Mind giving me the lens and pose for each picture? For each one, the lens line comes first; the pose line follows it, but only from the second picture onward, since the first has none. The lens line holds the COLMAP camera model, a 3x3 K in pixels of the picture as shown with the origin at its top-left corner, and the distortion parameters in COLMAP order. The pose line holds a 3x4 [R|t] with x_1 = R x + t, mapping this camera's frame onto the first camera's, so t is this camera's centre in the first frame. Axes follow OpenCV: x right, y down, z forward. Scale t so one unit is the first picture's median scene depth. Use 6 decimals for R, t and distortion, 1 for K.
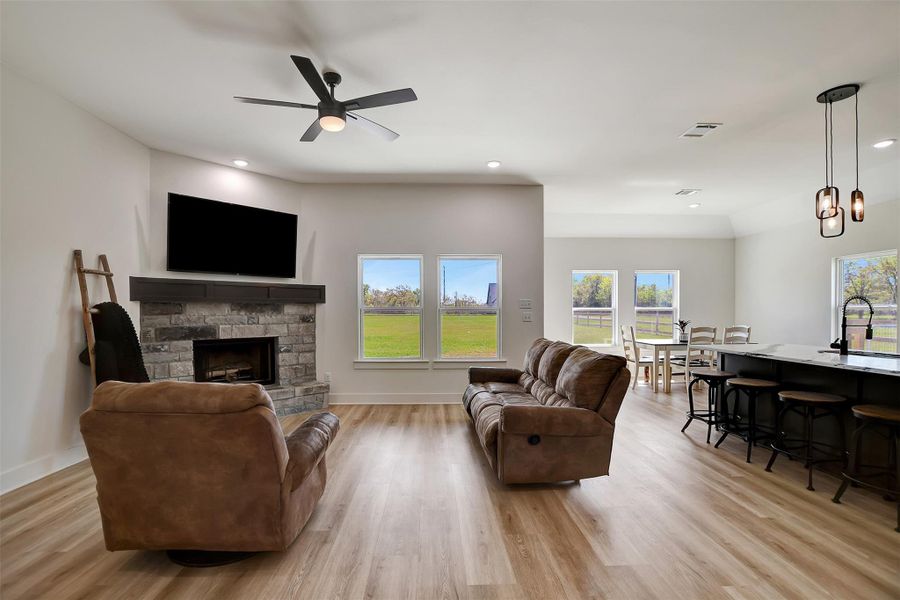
lens RADIAL K [[405.3, 0, 440.1], [0, 405.3, 315.1], [0, 0, 1]] dist [-0.025070, 0.001698]
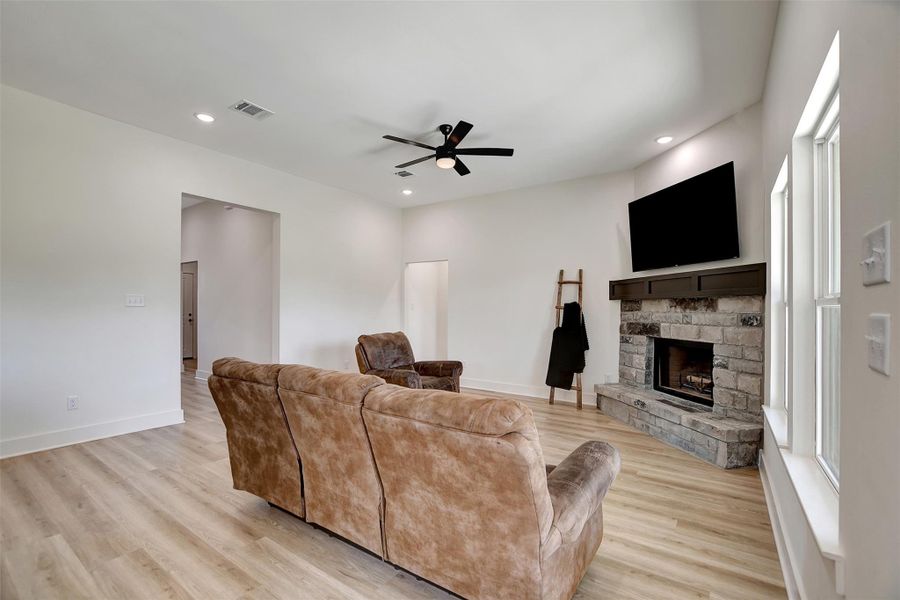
lens RADIAL K [[405.3, 0, 434.3], [0, 405.3, 308.9], [0, 0, 1]] dist [-0.025070, 0.001698]
pose [[-0.600013, -0.000709, -0.799990, 0.488936], [-0.010776, 0.999916, 0.007196, -0.008488], [0.799917, 0.012938, -0.599971, 1.063622]]
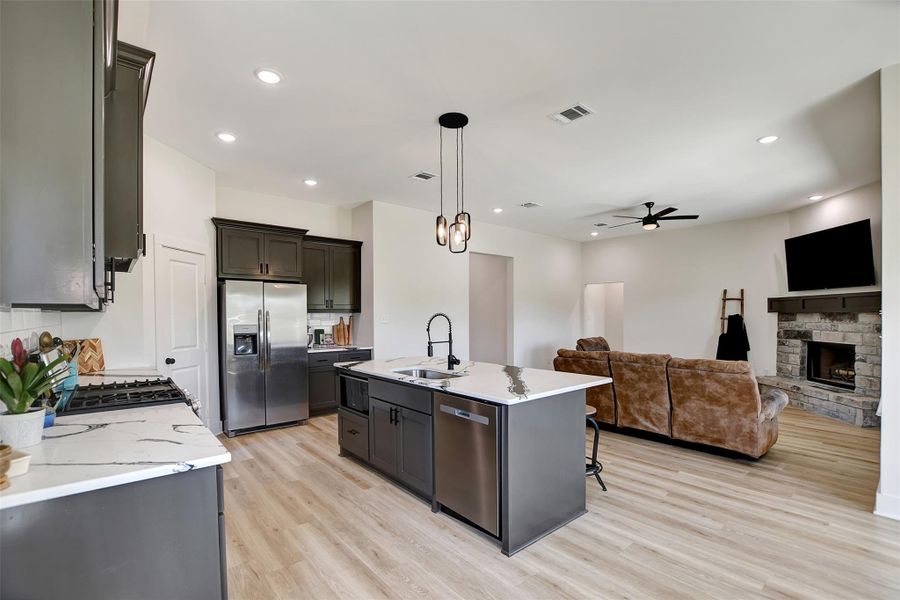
lens RADIAL K [[405.3, 0, 448.4], [0, 405.3, 319.3], [0, 0, 1]] dist [-0.025070, 0.001698]
pose [[-0.769239, 0.012263, -0.638844, 1.079880], [0.001520, 0.999848, 0.017363, -0.031716], [0.638960, 0.012386, -0.769141, 1.148747]]
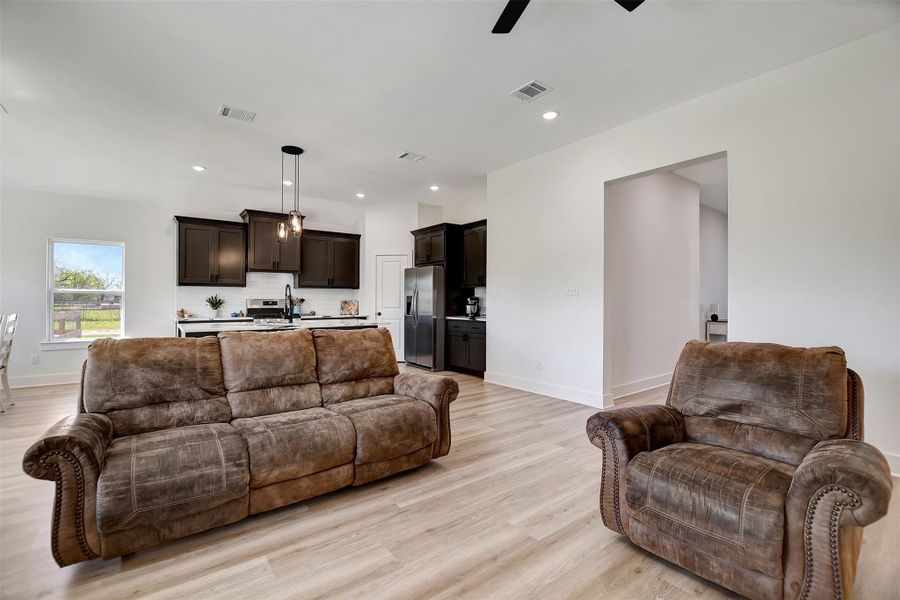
lens RADIAL K [[405.3, 0, 454.0], [0, 405.3, 301.6], [0, 0, 1]] dist [-0.025070, 0.001698]
pose [[-0.590606, 0.001375, 0.806959, -0.387703], [0.005056, 0.999985, 0.001997, 0.013145], [-0.806944, 0.005259, -0.590604, 0.887851]]
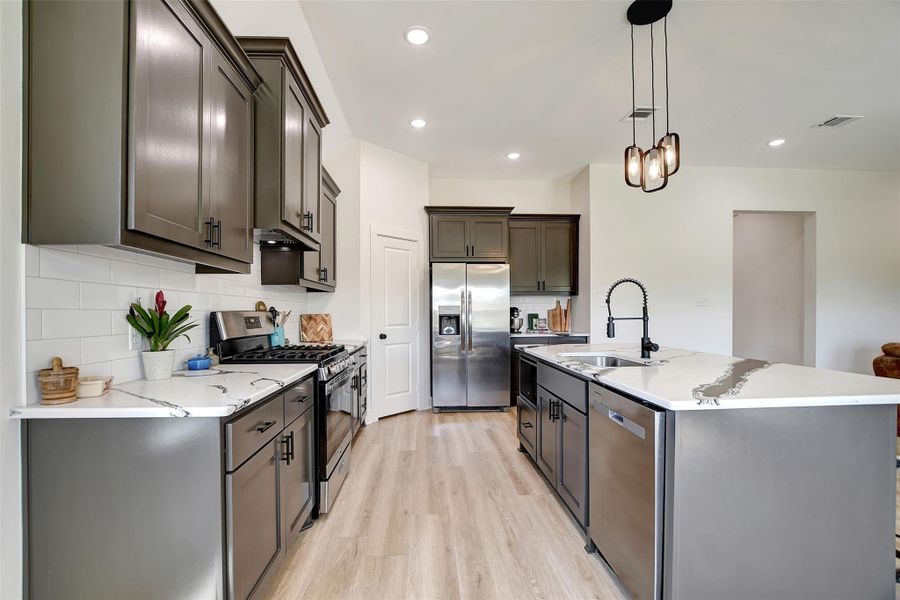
lens RADIAL K [[405.3, 0, 451.8], [0, 405.3, 315.7], [0, 0, 1]] dist [-0.025070, 0.001698]
pose [[-0.998782, 0.008646, -0.048569, 0.896209], [0.008057, 0.999892, 0.012301, 0.006337], [0.048670, 0.011894, -0.998744, 1.095891]]
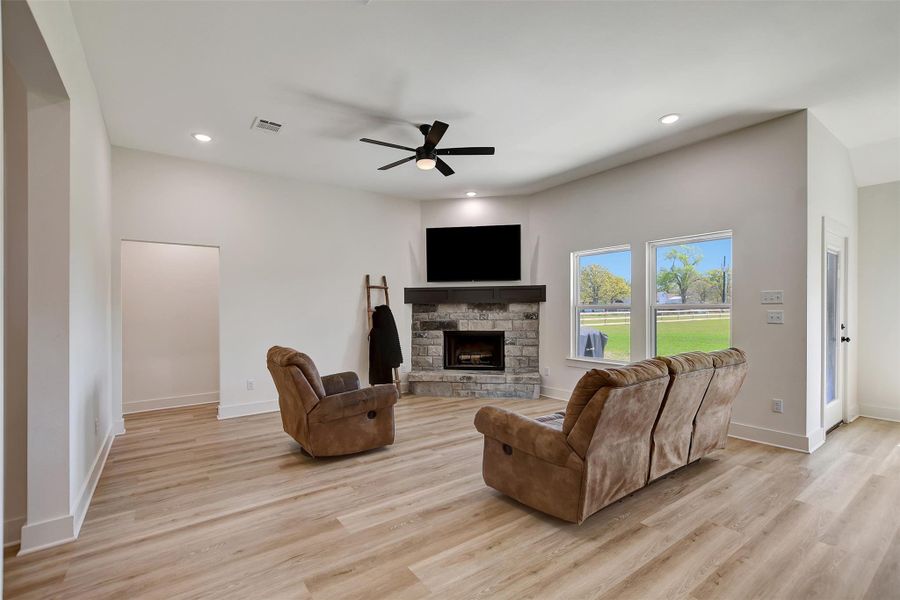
lens RADIAL K [[405.3, 0, 457.9], [0, 405.3, 313.5], [0, 0, 1]] dist [-0.025070, 0.001698]
pose [[0.575053, 0.004426, -0.818104, 0.510973], [-0.002036, 0.999990, 0.003979, -0.002690], [0.818114, -0.000622, 0.575056, 0.208791]]
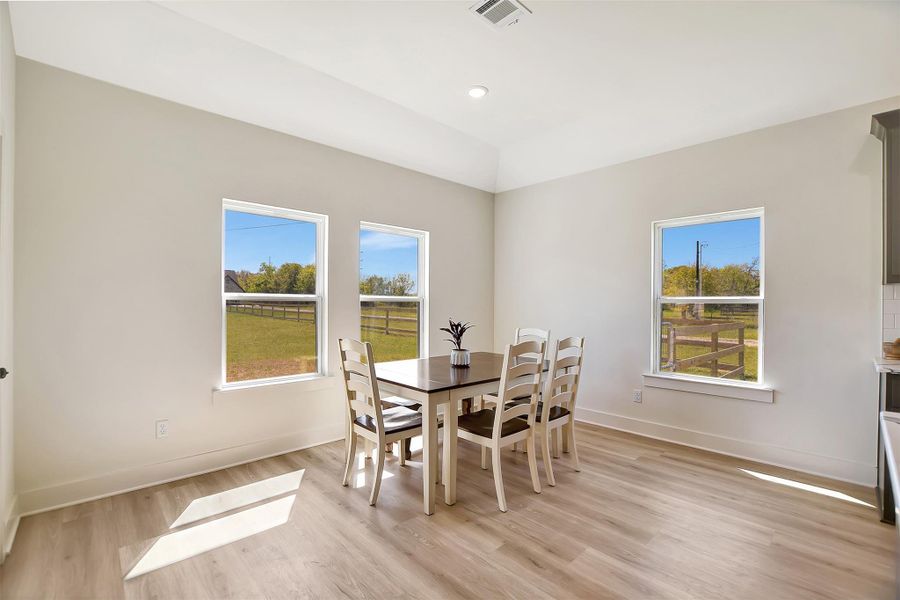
lens RADIAL K [[405.3, 0, 441.9], [0, 405.3, 305.9], [0, 0, 1]] dist [-0.025070, 0.001698]
pose [[0.754317, 0.000830, 0.656510, 0.350591], [-0.000041, 0.999999, -0.001217, -0.007975], [-0.656511, 0.000891, 0.754316, 0.842915]]
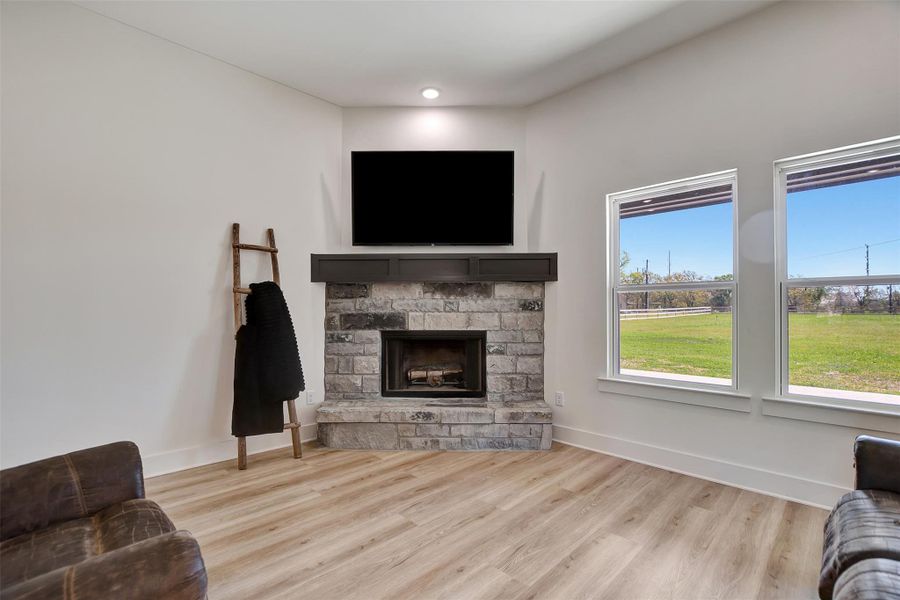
lens RADIAL K [[404.3, 0, 454.9], [0, 404.3, 313.6], [0, 0, 1]] dist [-0.029947, -0.000762]
pose [[0.692323, 0.007371, -0.721550, 0.068315], [-0.007440, 0.999968, 0.003077, 0.022912], [0.721550, 0.003238, 0.692355, 0.491179]]
